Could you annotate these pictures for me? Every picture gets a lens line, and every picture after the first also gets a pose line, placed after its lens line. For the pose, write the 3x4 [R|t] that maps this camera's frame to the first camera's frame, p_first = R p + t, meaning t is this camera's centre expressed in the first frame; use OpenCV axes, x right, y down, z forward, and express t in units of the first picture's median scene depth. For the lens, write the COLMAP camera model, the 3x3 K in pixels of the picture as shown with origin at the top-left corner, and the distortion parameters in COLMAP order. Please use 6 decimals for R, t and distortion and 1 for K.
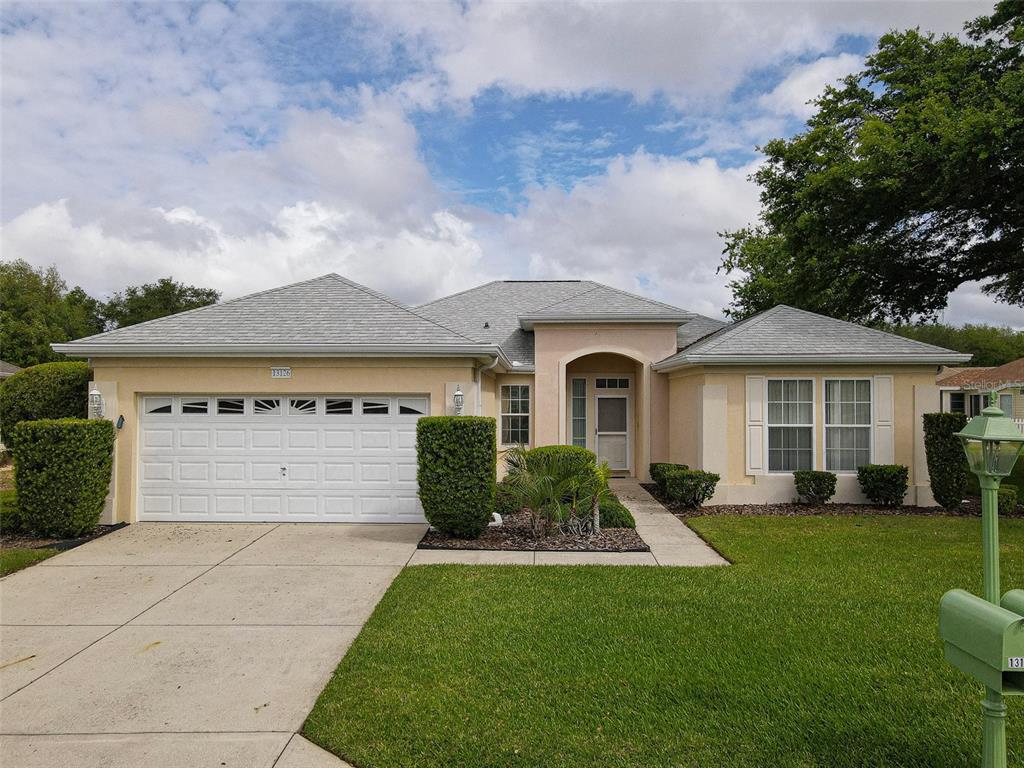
lens RADIAL K [[758.8, 0, 511.8], [0, 758.8, 386.3], [0, 0, 1]] dist [0.004226, 0.015814]
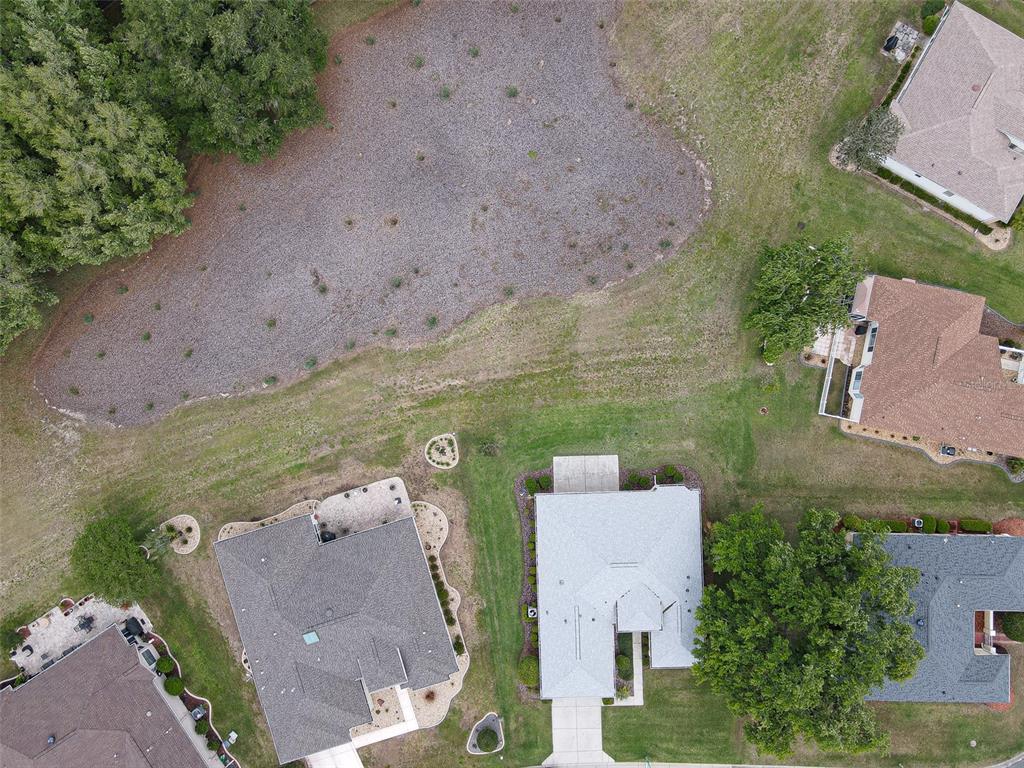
lens RADIAL K [[758.8, 0, 514.2], [0, 758.8, 386.5], [0, 0, 1]] dist [0.004226, 0.015814]
pose [[0.997945, -0.063925, 0.004468, -0.572135], [-0.004868, -0.006103, 0.999970, -5.020647], [-0.063896, -0.997936, -0.006402, 2.930927]]
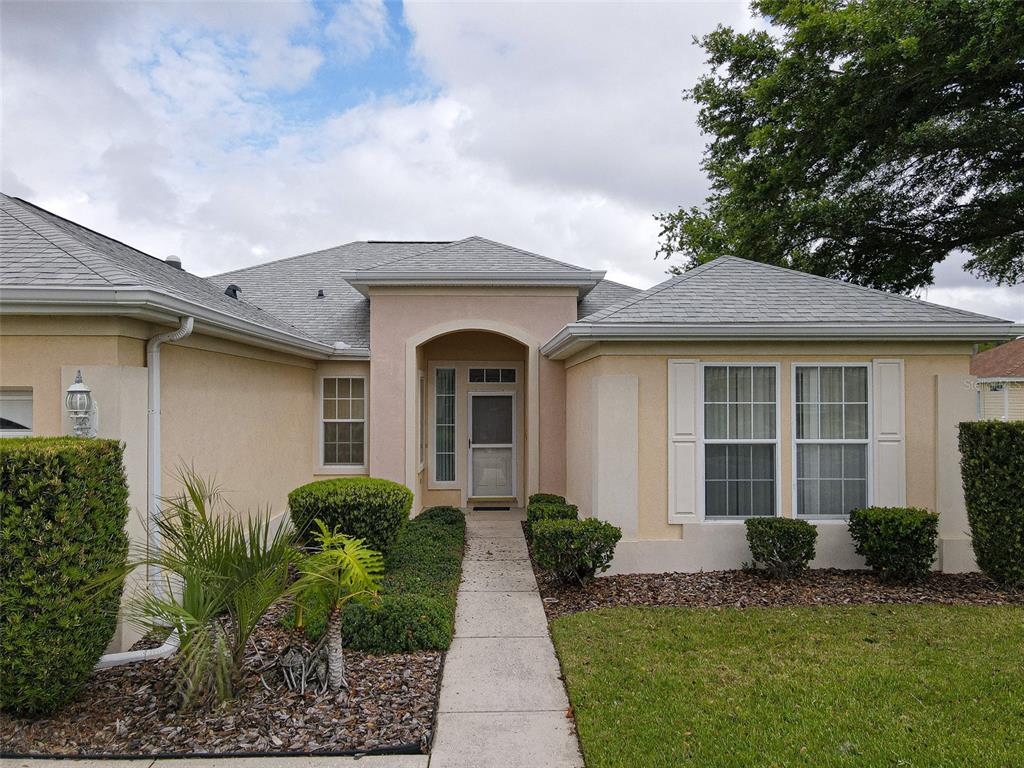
lens RADIAL K [[758.8, 0, 512.7], [0, 758.8, 385.6], [0, 0, 1]] dist [0.004226, 0.015814]
pose [[0.997976, -0.000696, 0.063585, 0.148203], [0.000572, 0.999998, 0.001967, 0.005723], [-0.063587, -0.001927, 0.997974, 0.410013]]
